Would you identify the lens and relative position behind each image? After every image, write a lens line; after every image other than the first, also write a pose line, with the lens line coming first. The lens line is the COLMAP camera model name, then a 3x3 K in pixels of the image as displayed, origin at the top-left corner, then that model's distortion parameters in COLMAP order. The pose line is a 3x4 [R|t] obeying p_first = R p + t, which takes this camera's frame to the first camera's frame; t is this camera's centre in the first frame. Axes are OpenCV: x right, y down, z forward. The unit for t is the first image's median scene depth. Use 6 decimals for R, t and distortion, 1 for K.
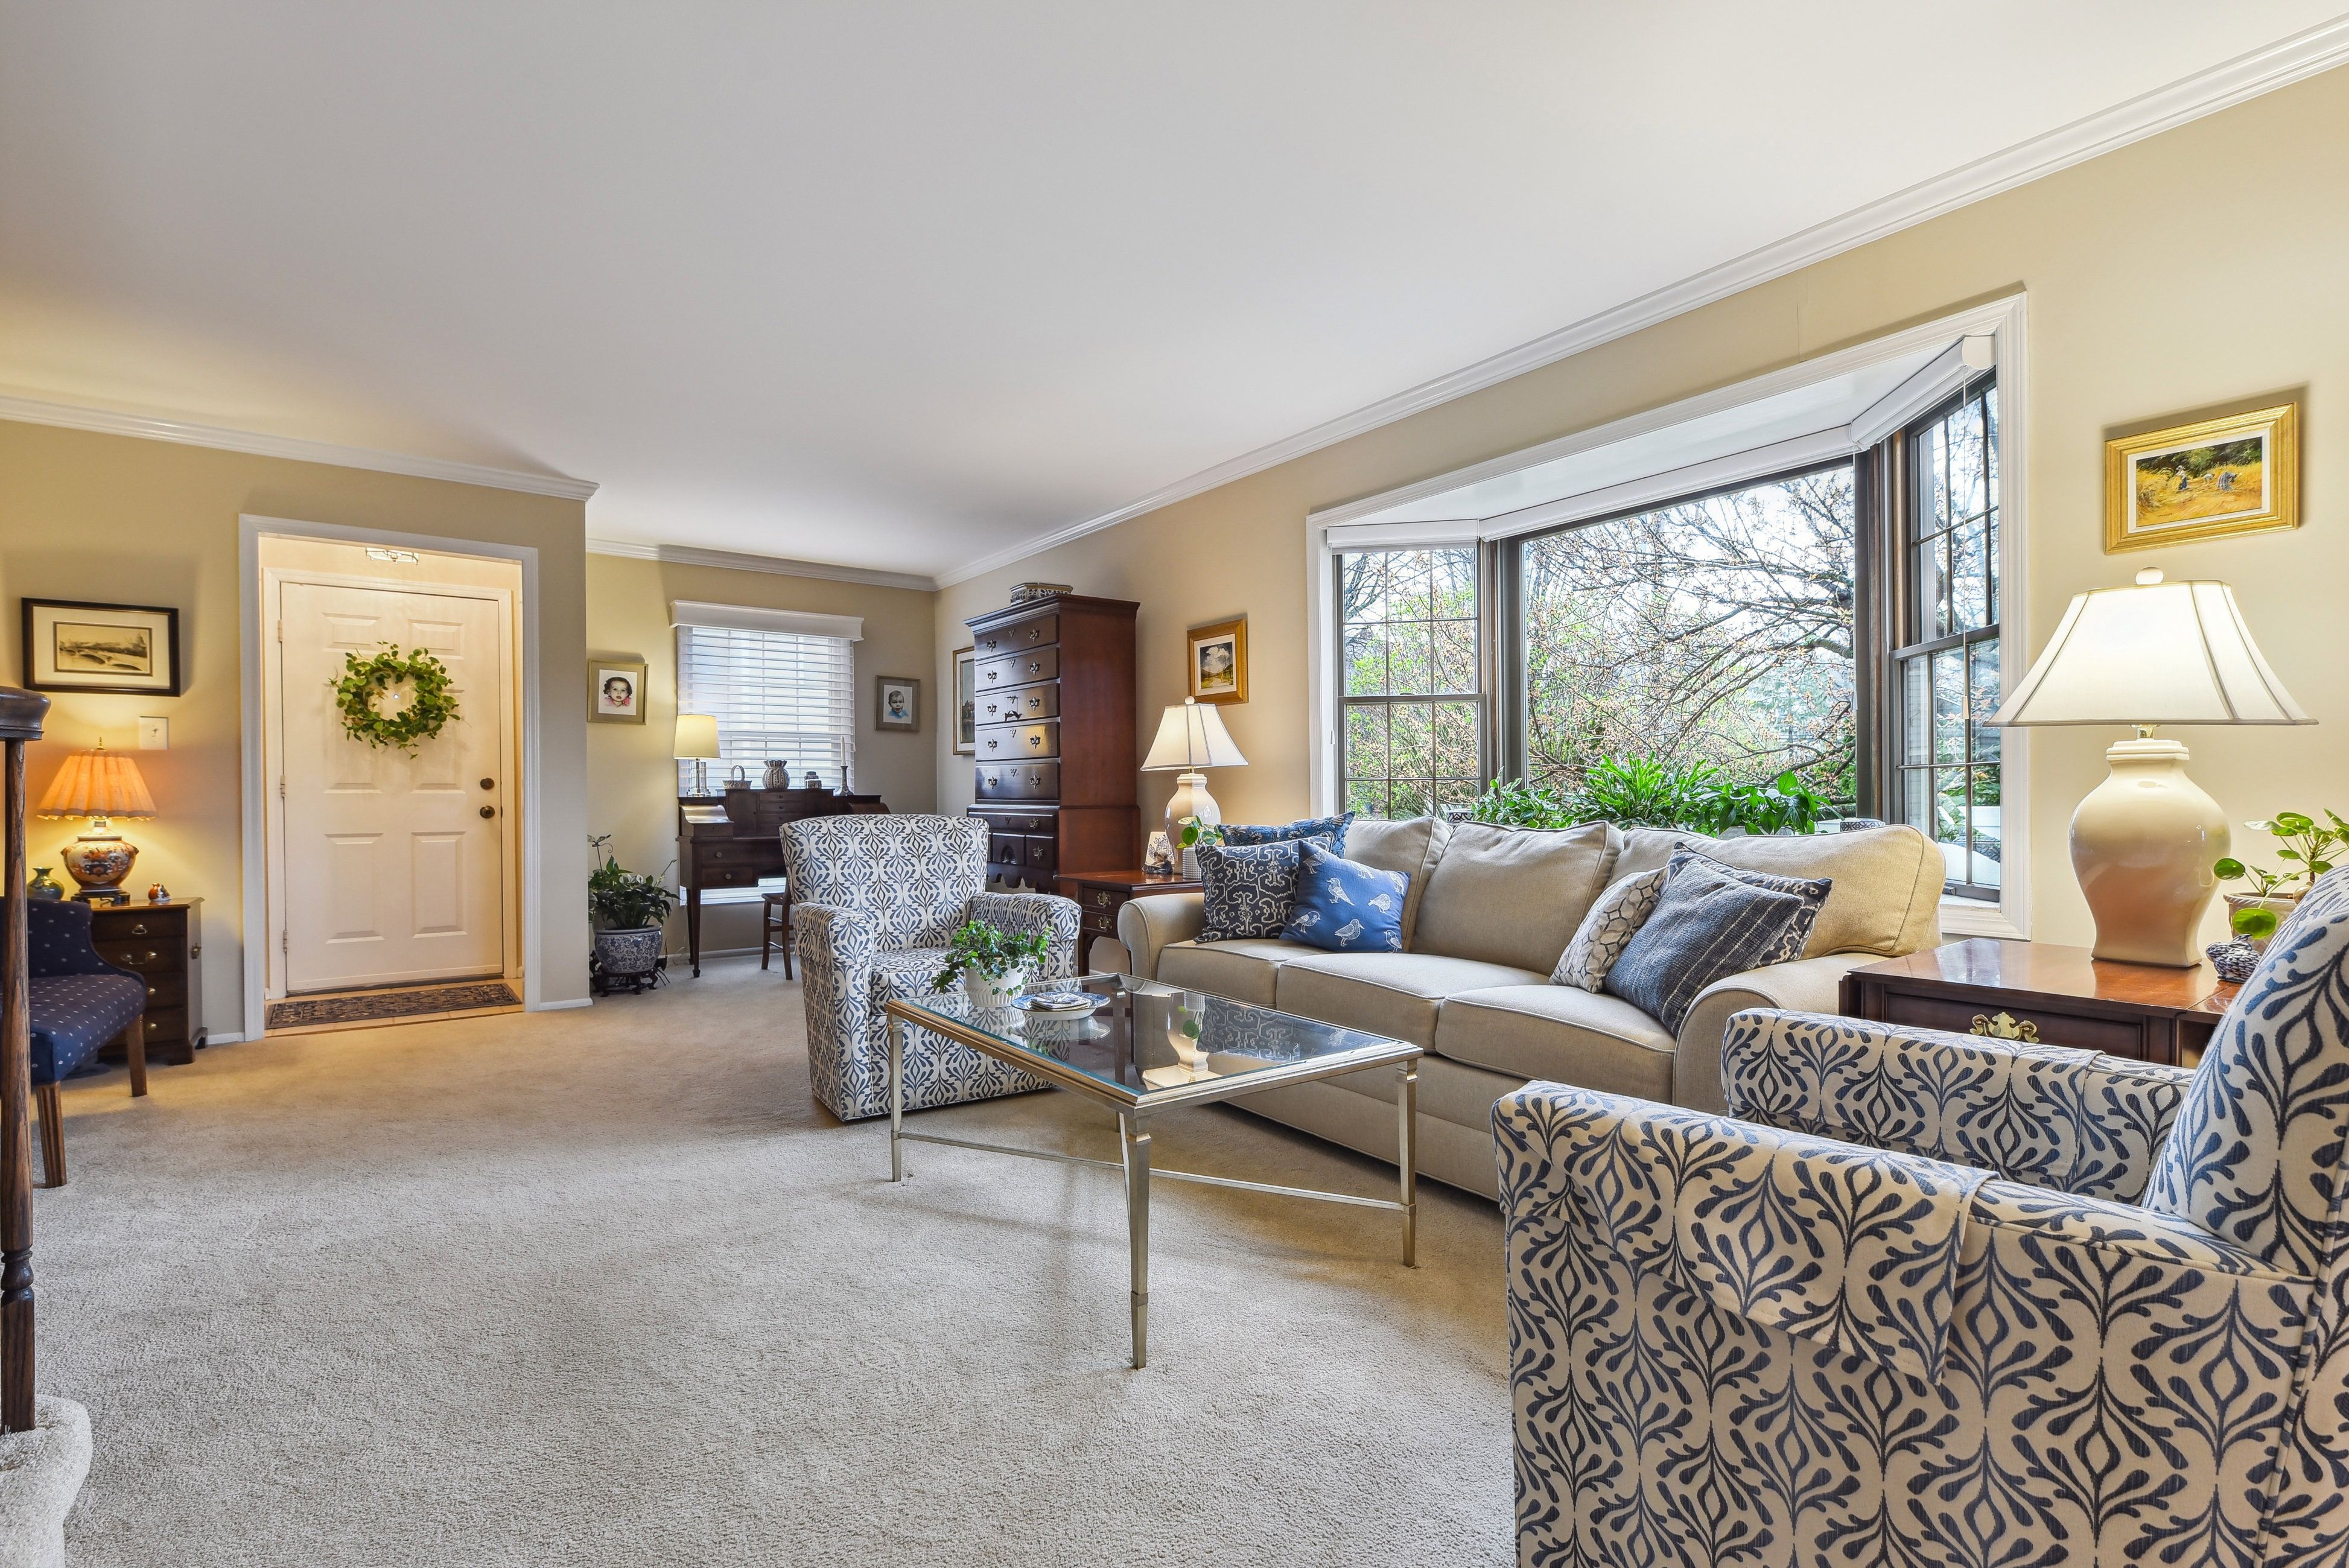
lens RADIAL K [[1059.9, 0, 1161.8], [0, 1059.9, 807.9], [0, 0, 1]] dist [-0.010856, -0.000932]
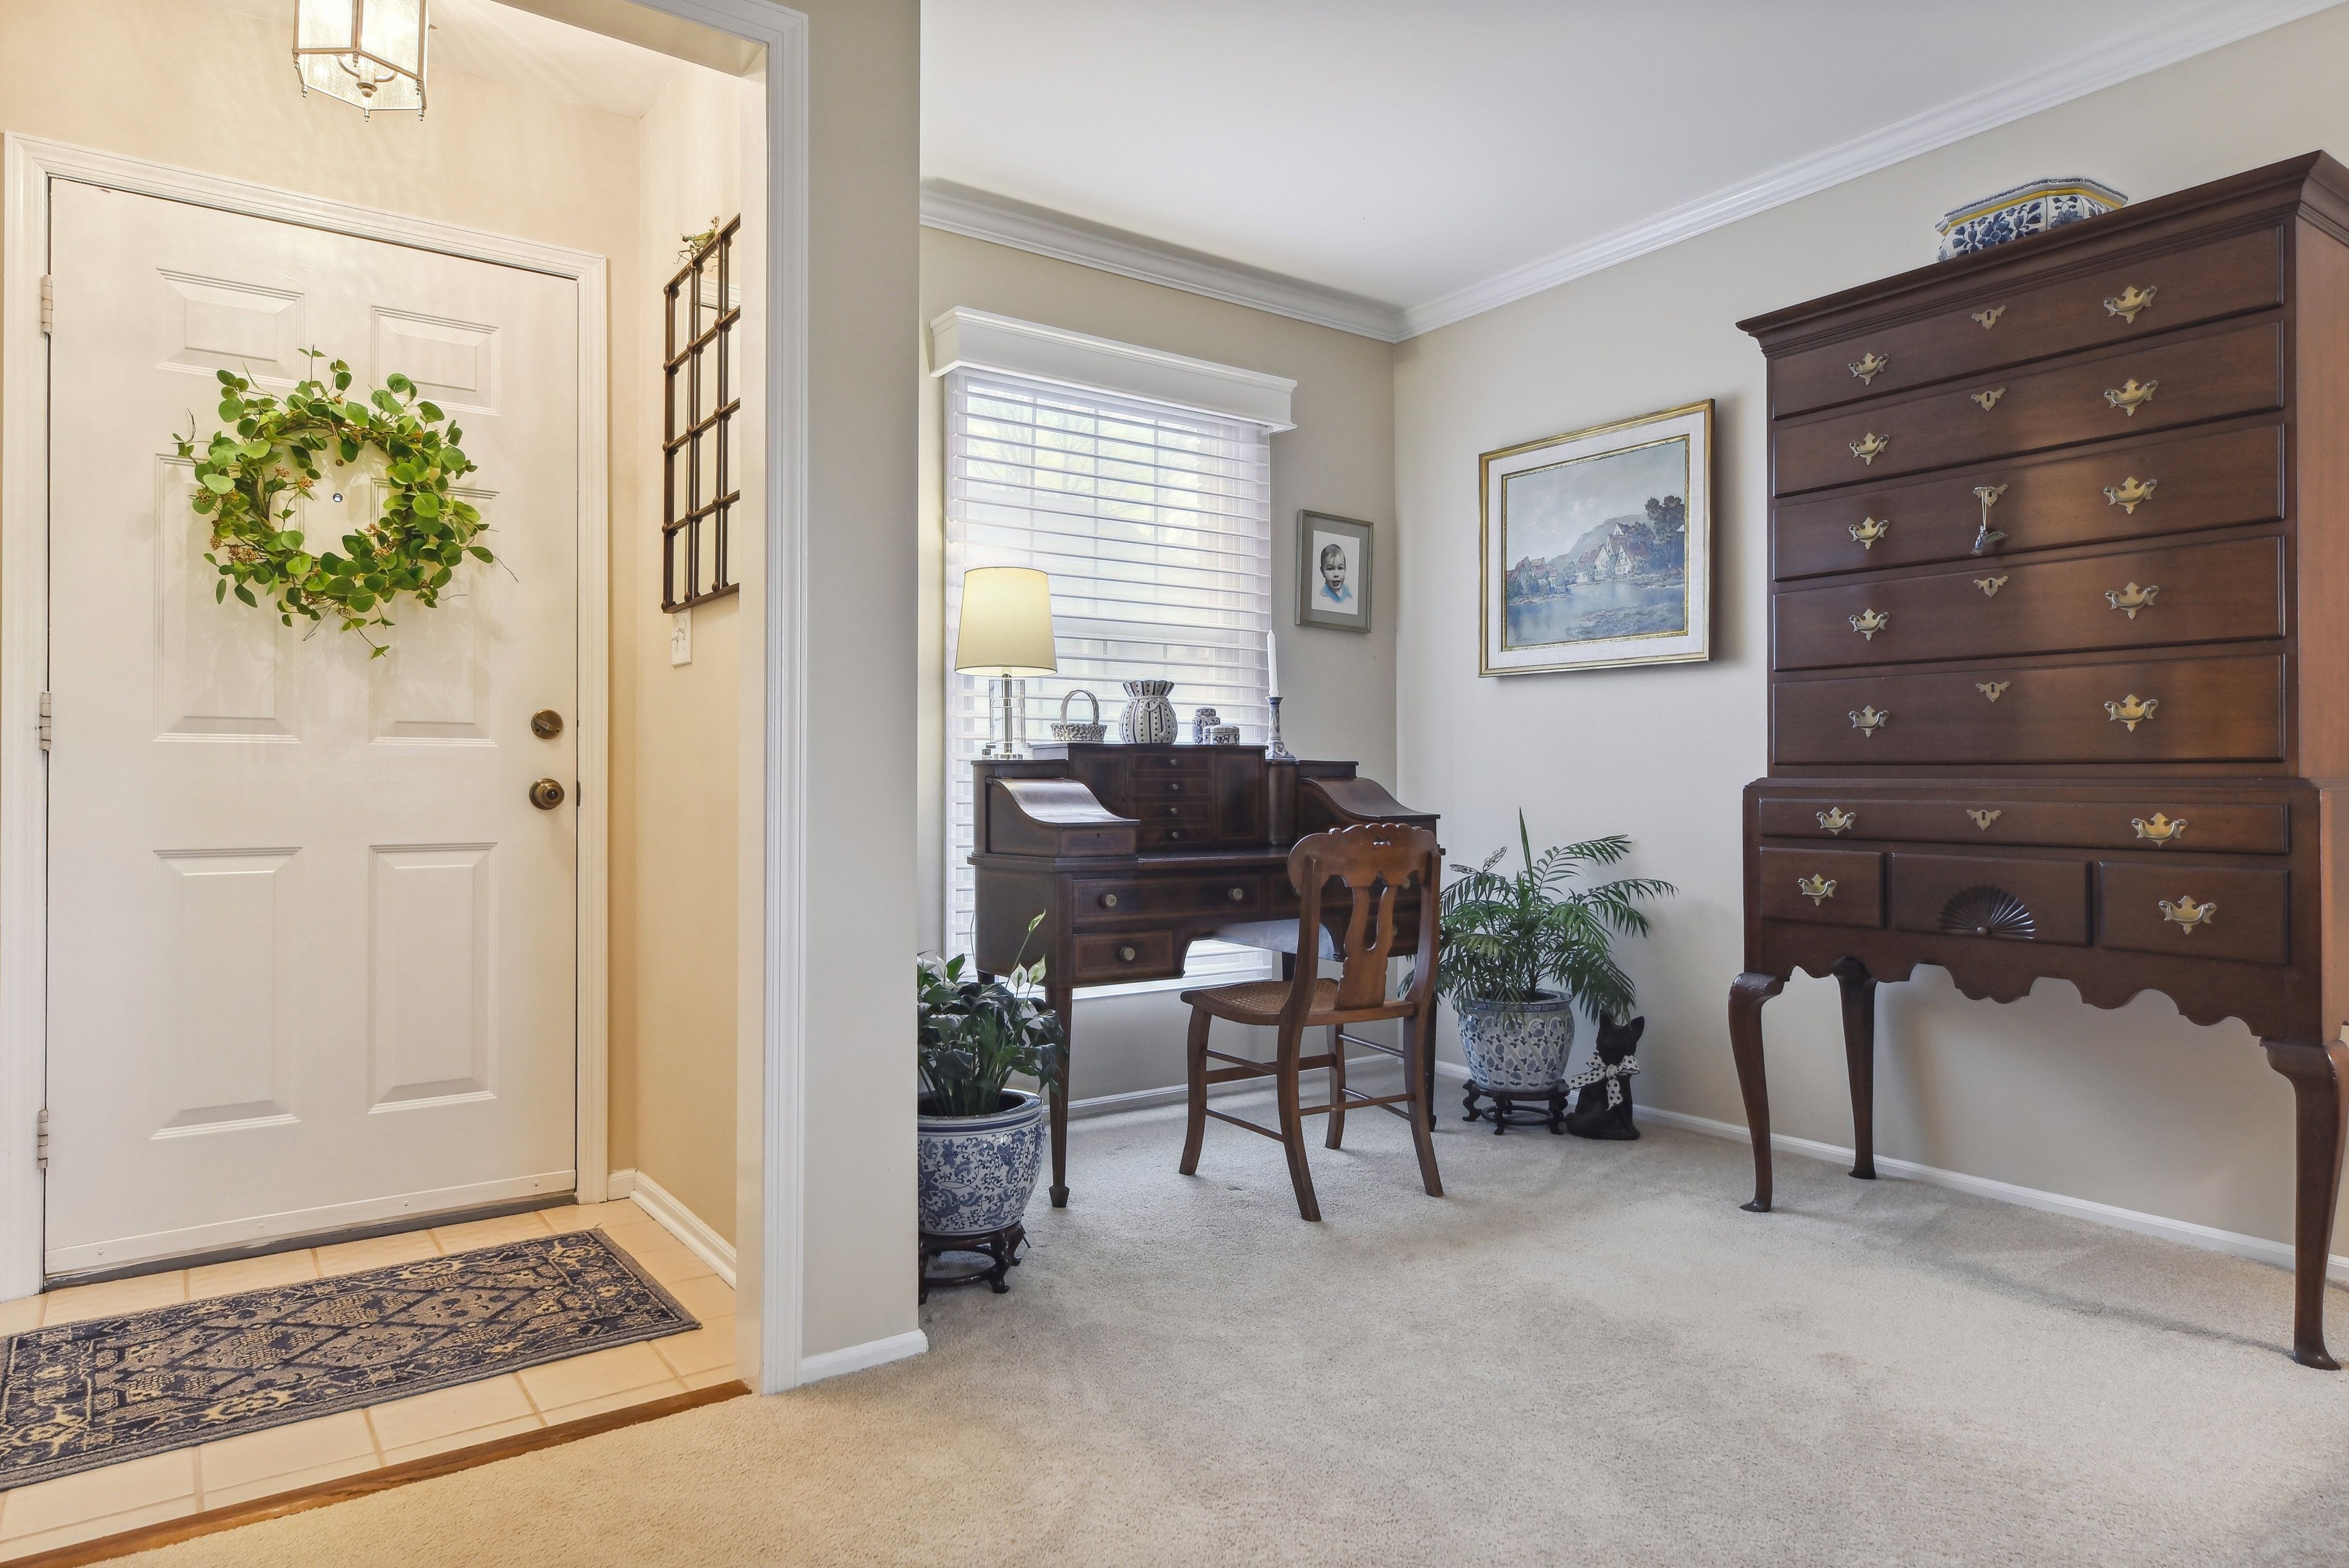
lens RADIAL K [[1409.5, 0, 1179.7], [0, 1409.5, 768.4], [0, 0, 1]] dist [-0.000247, -0.003493]
pose [[0.999893, 0.002625, -0.014408, -0.403185], [-0.002939, 0.999758, -0.021819, 0.005289], [0.014348, 0.021859, 0.999658, 0.479400]]
